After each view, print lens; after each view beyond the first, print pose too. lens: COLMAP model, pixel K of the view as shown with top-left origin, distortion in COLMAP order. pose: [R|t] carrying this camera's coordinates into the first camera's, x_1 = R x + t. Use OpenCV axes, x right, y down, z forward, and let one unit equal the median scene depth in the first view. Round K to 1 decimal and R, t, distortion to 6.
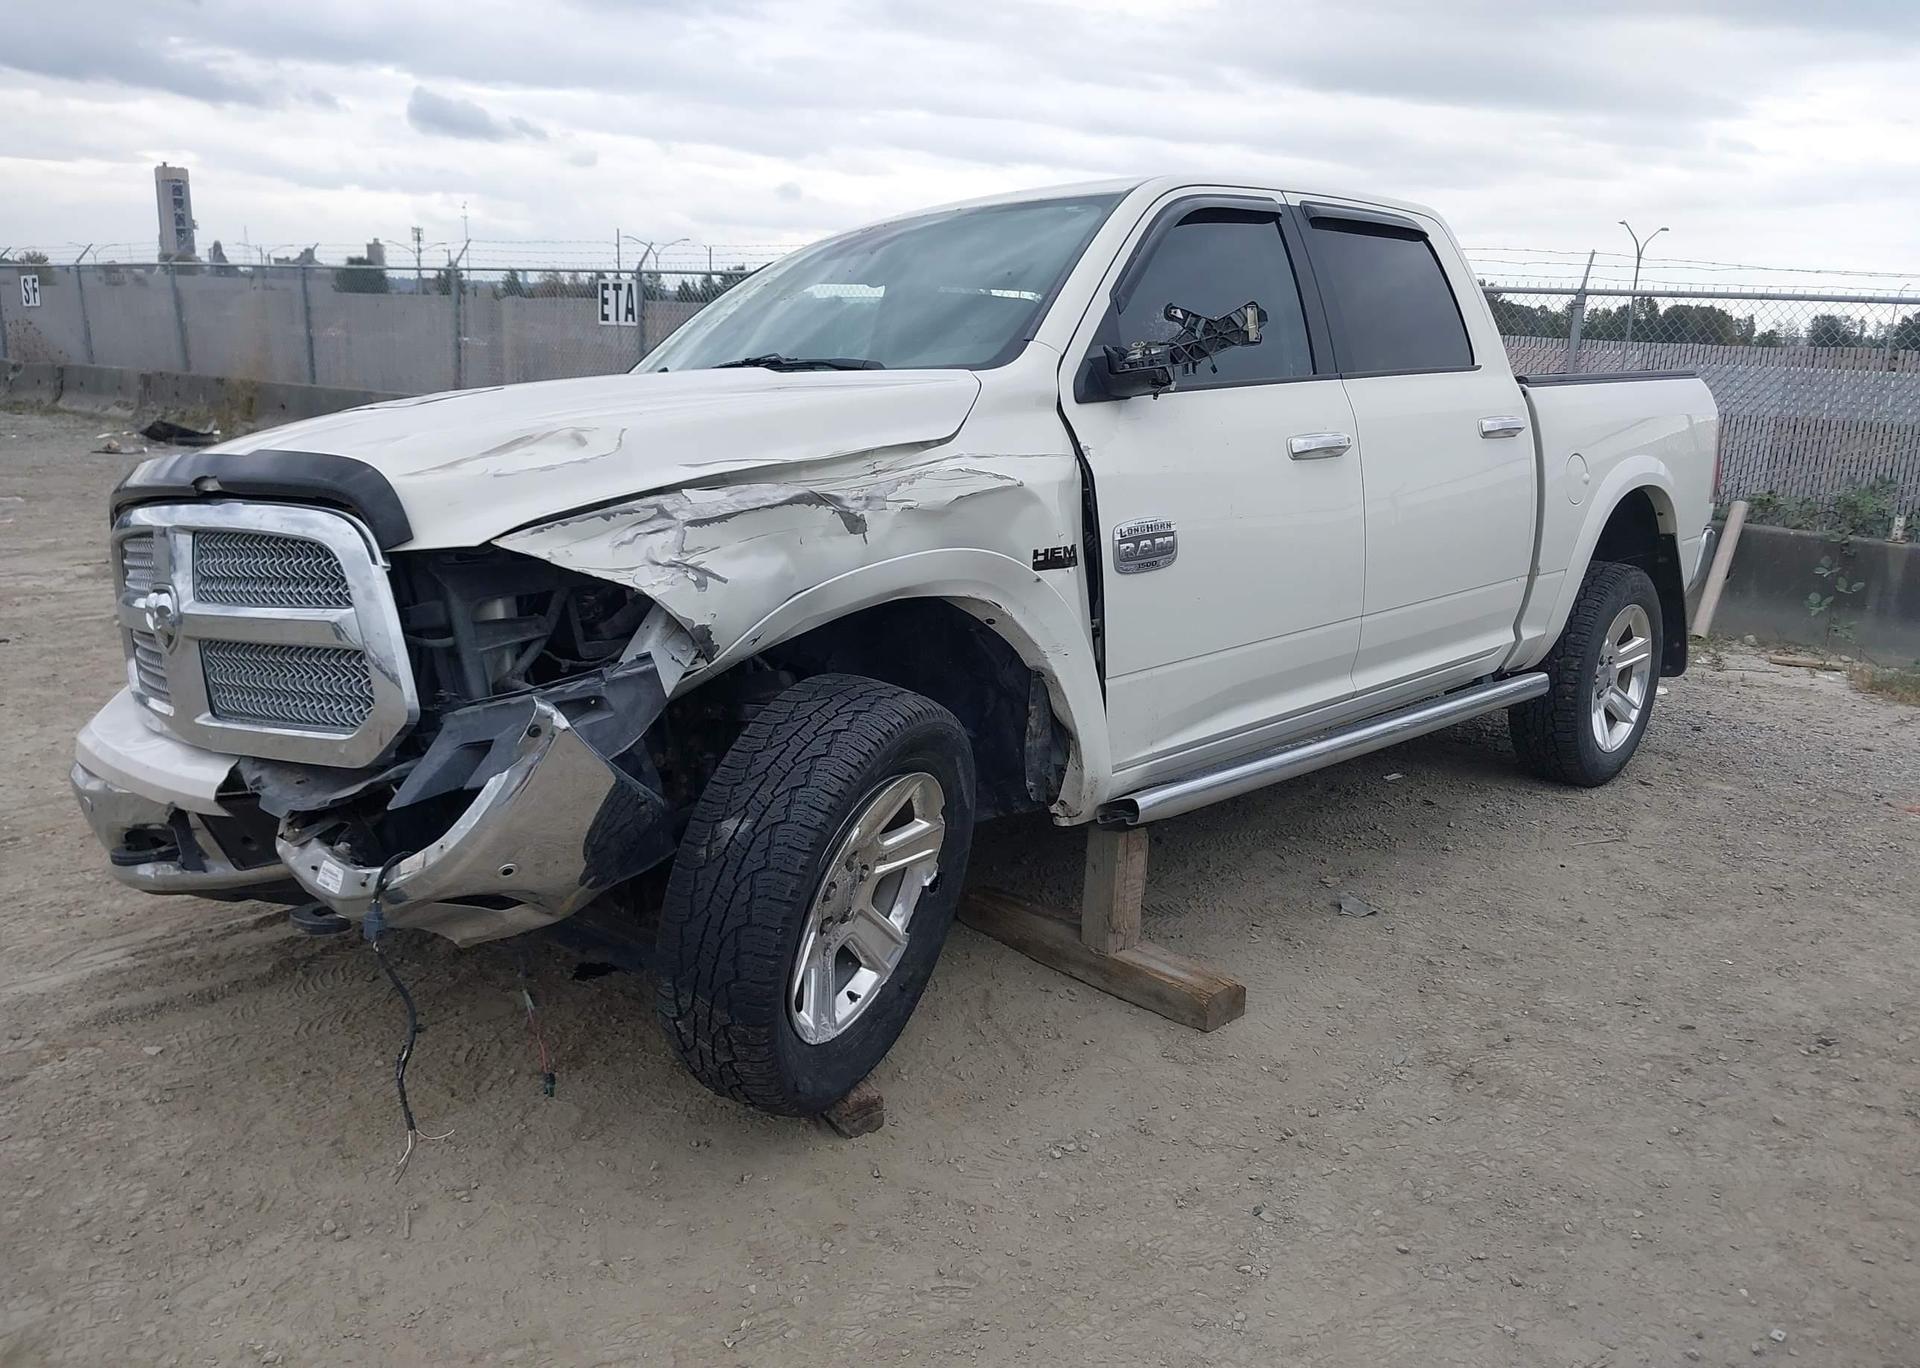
lens RADIAL K [[1501.3, 0, 974.8], [0, 1501.3, 717.5], [0, 0, 1]] dist [0.048505, -0.072286]
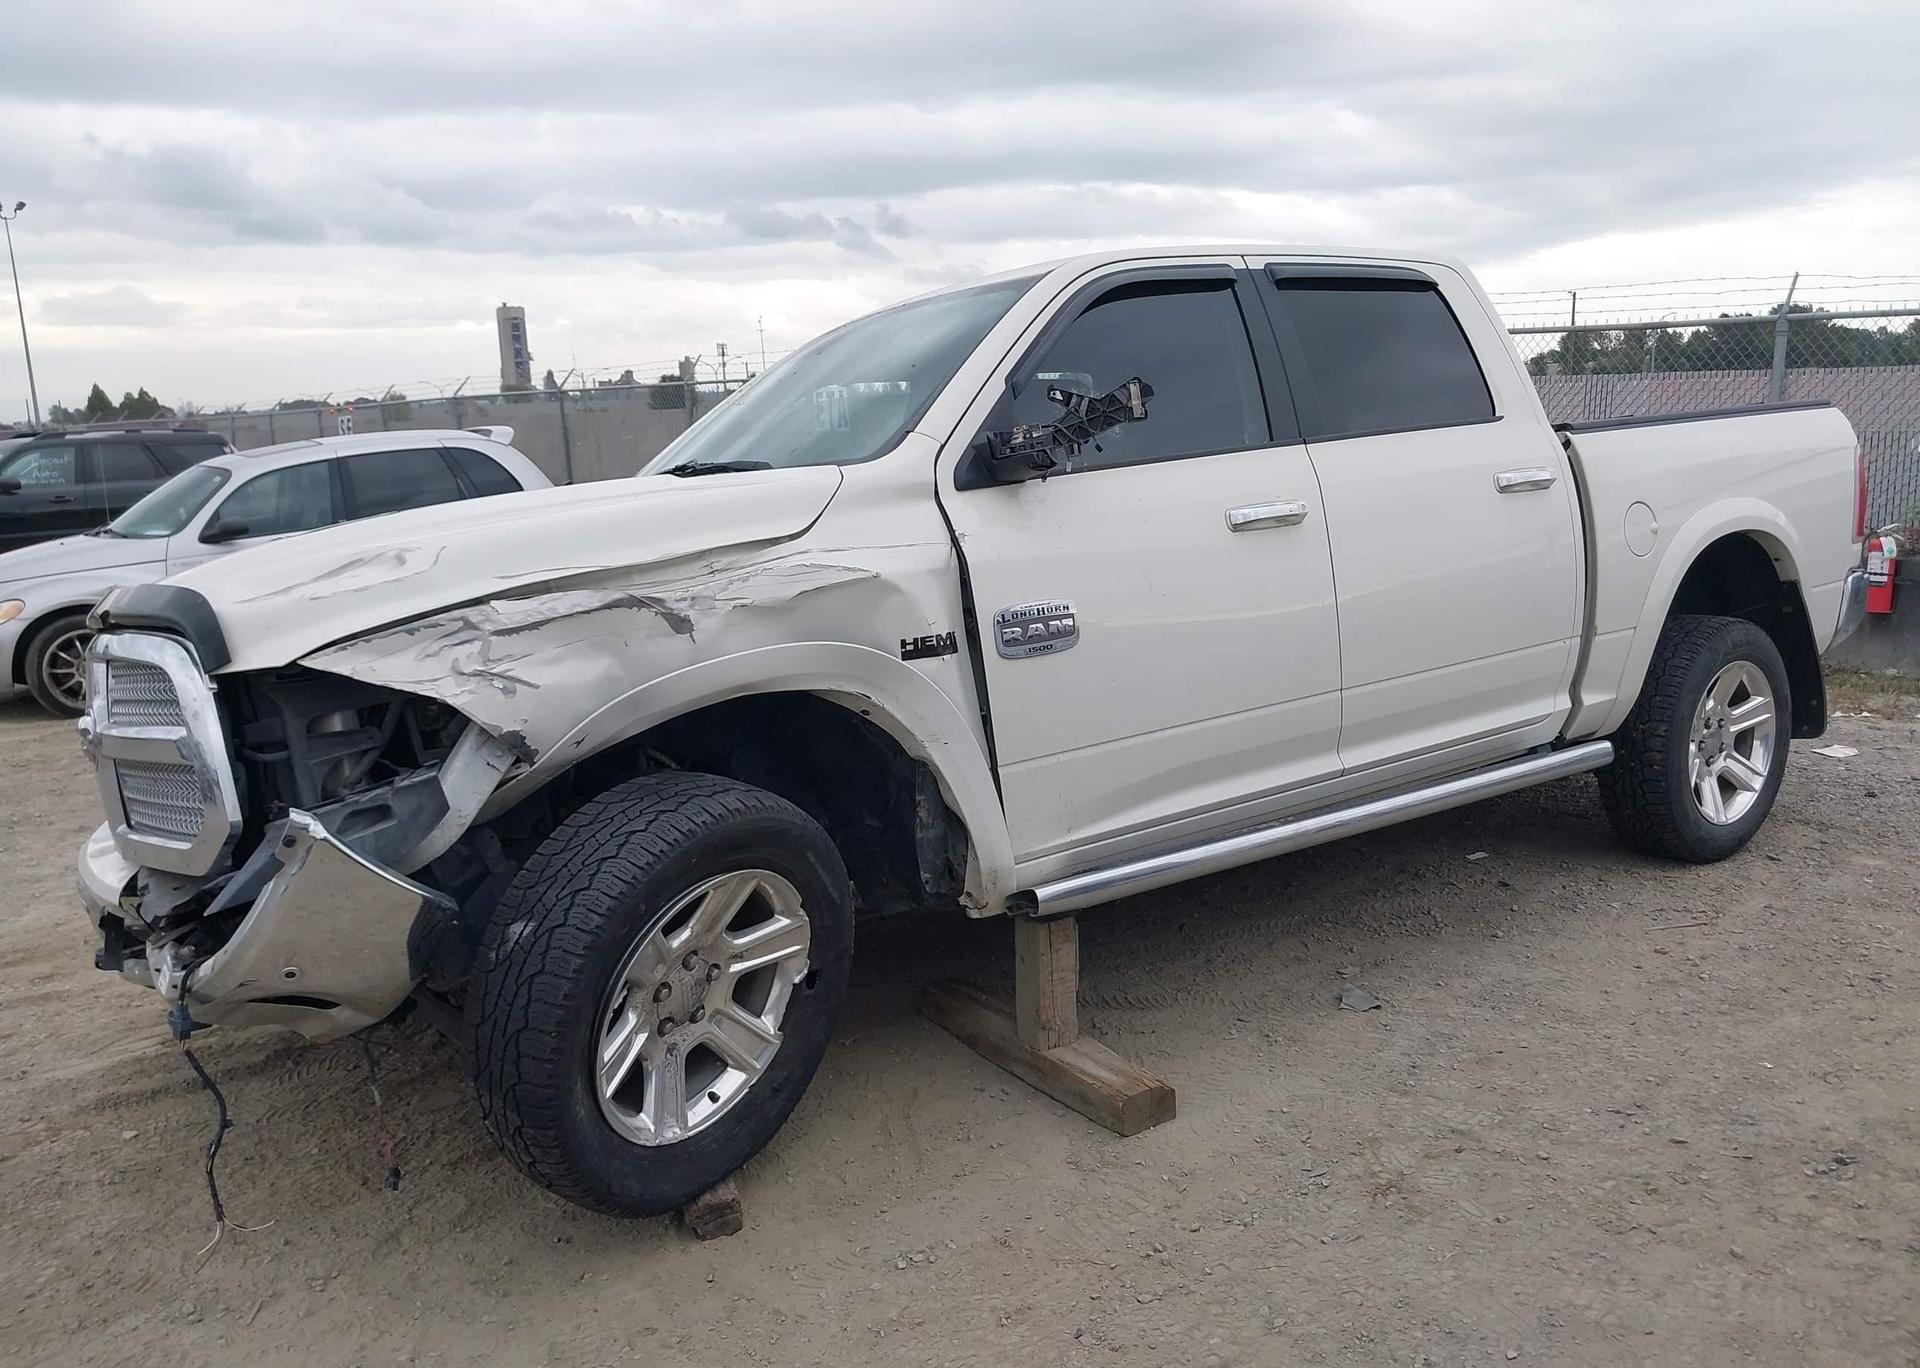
lens RADIAL K [[1506.6, 0, 974.2], [0, 1506.6, 714.8], [0, 0, 1]] dist [0.038620, -0.060617]
pose [[0.980933, -0.033359, -0.191460, 0.261588], [0.023426, 0.998271, -0.053911, -0.007377], [0.192927, 0.048398, 0.980019, 0.036885]]
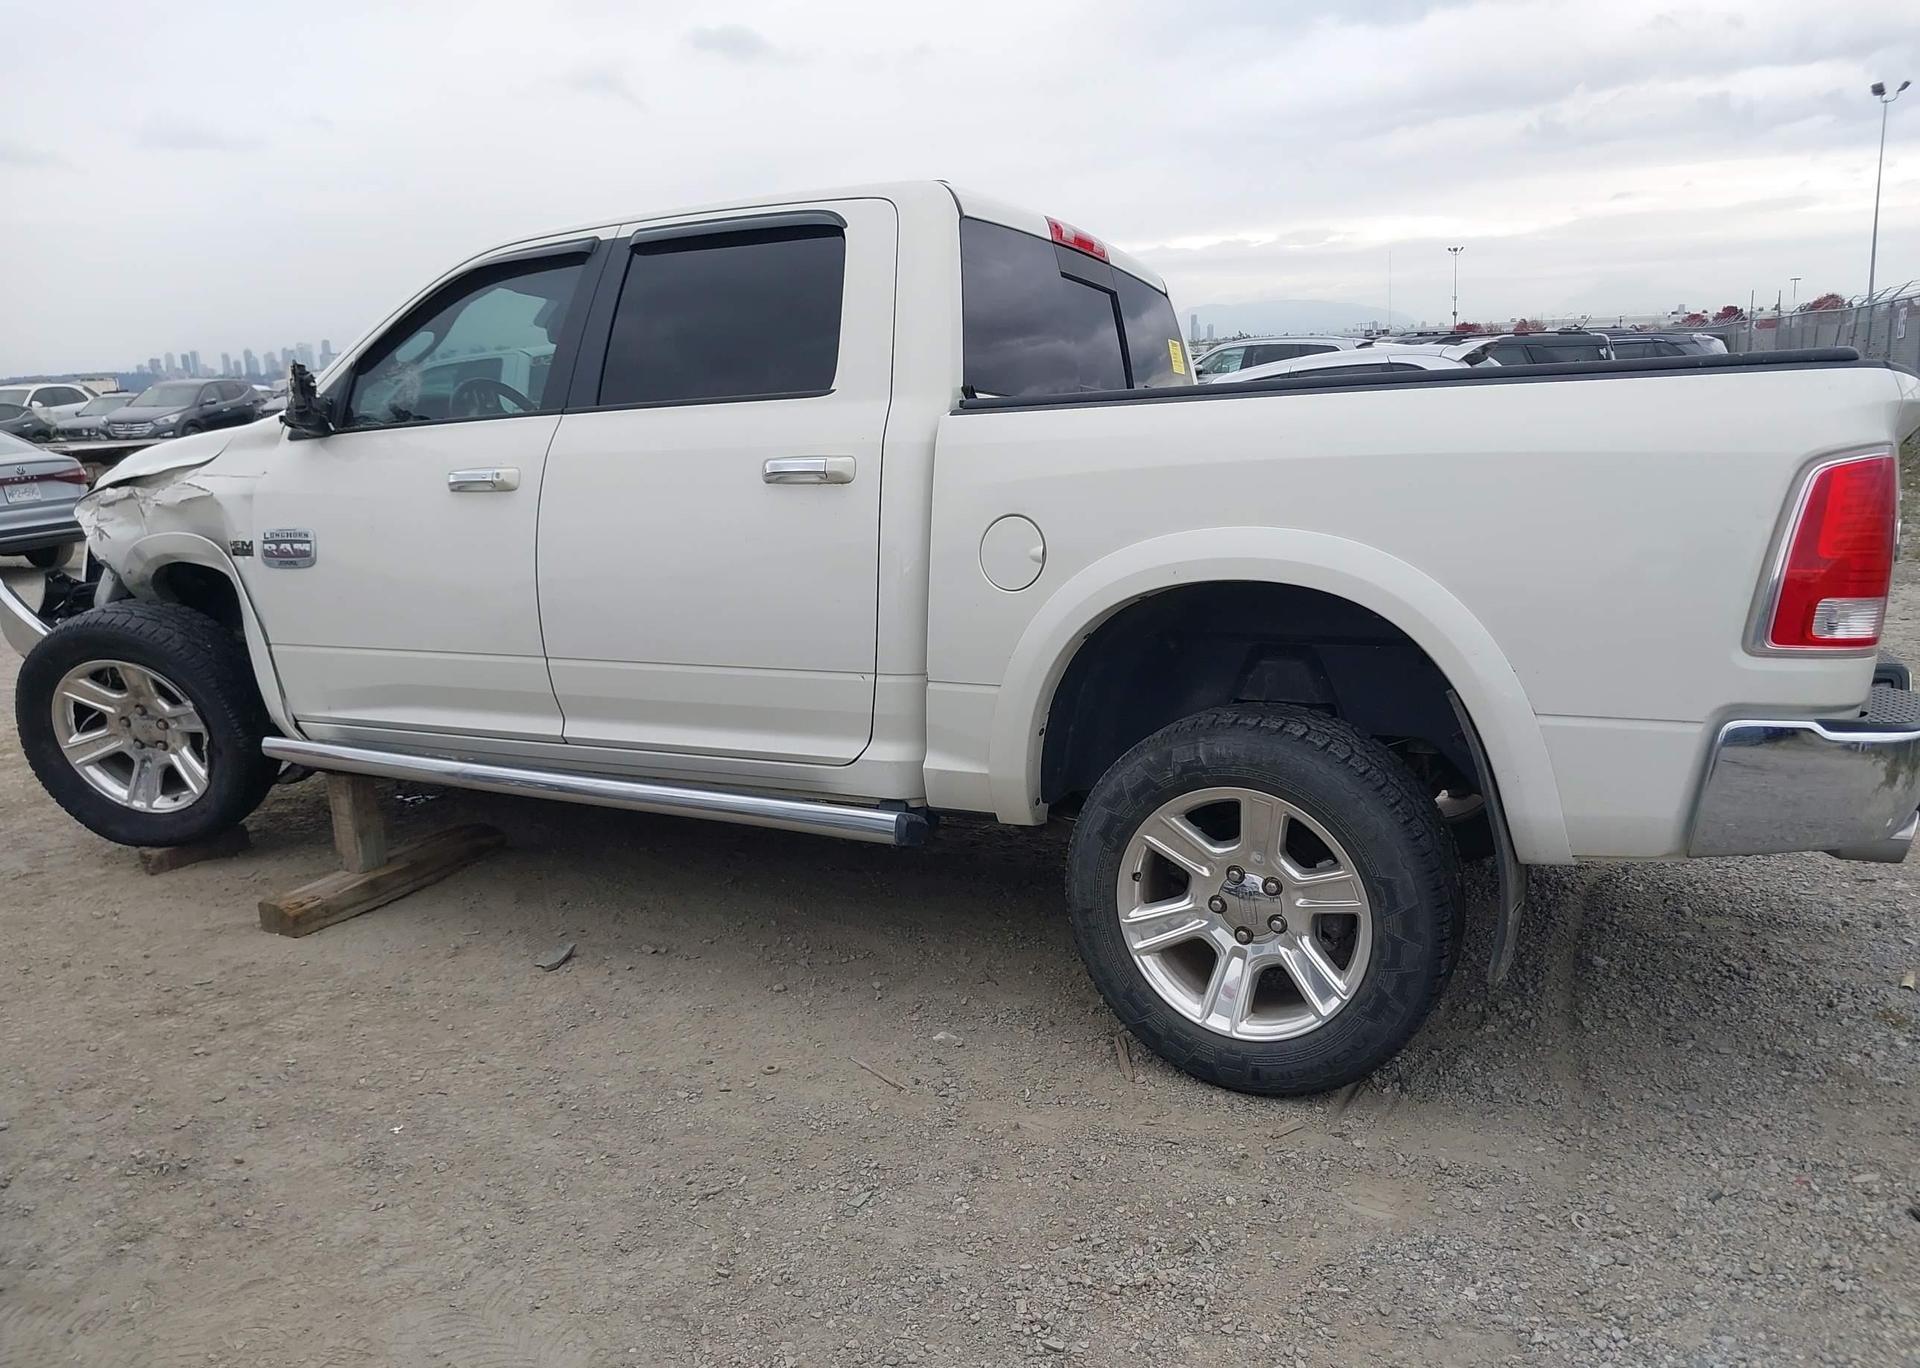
lens RADIAL K [[1501.3, 0, 974.8], [0, 1501.3, 717.5], [0, 0, 1]] dist [0.048505, -0.072286]
pose [[0.254293, 0.173347, -0.951465, 1.557685], [-0.191329, 0.973379, 0.126204, -0.254156], [0.948013, 0.149950, 0.280690, 1.232214]]
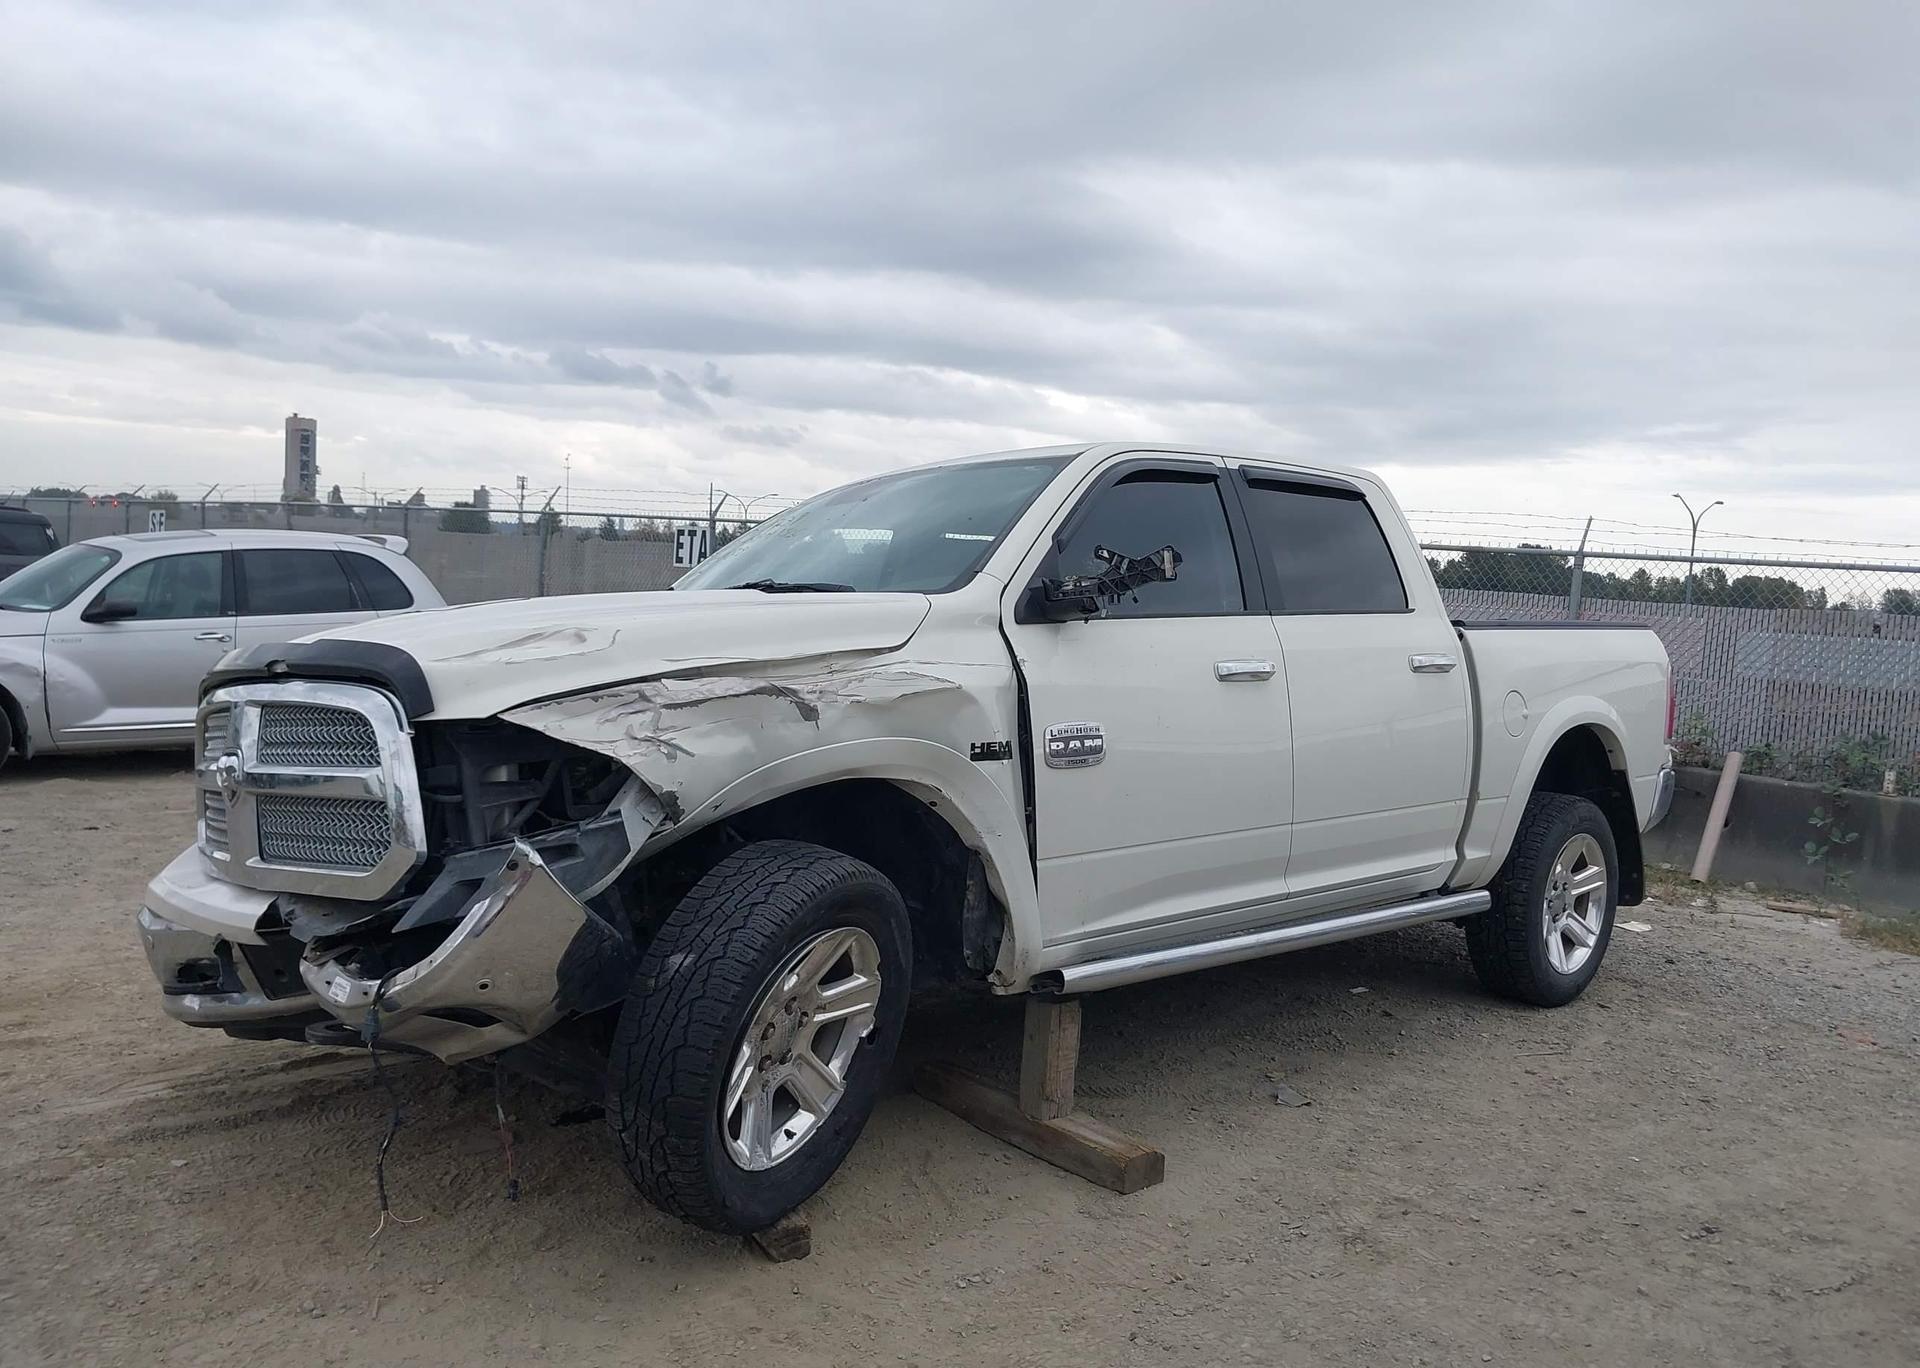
lens RADIAL K [[1506.6, 0, 974.2], [0, 1506.6, 714.8], [0, 0, 1]] dist [0.038620, -0.060617]
pose [[0.998467, 0.027995, -0.047758, 0.091820], [-0.035402, 0.986141, -0.162087, 0.051080], [0.042559, 0.163530, 0.985620, -0.140662]]
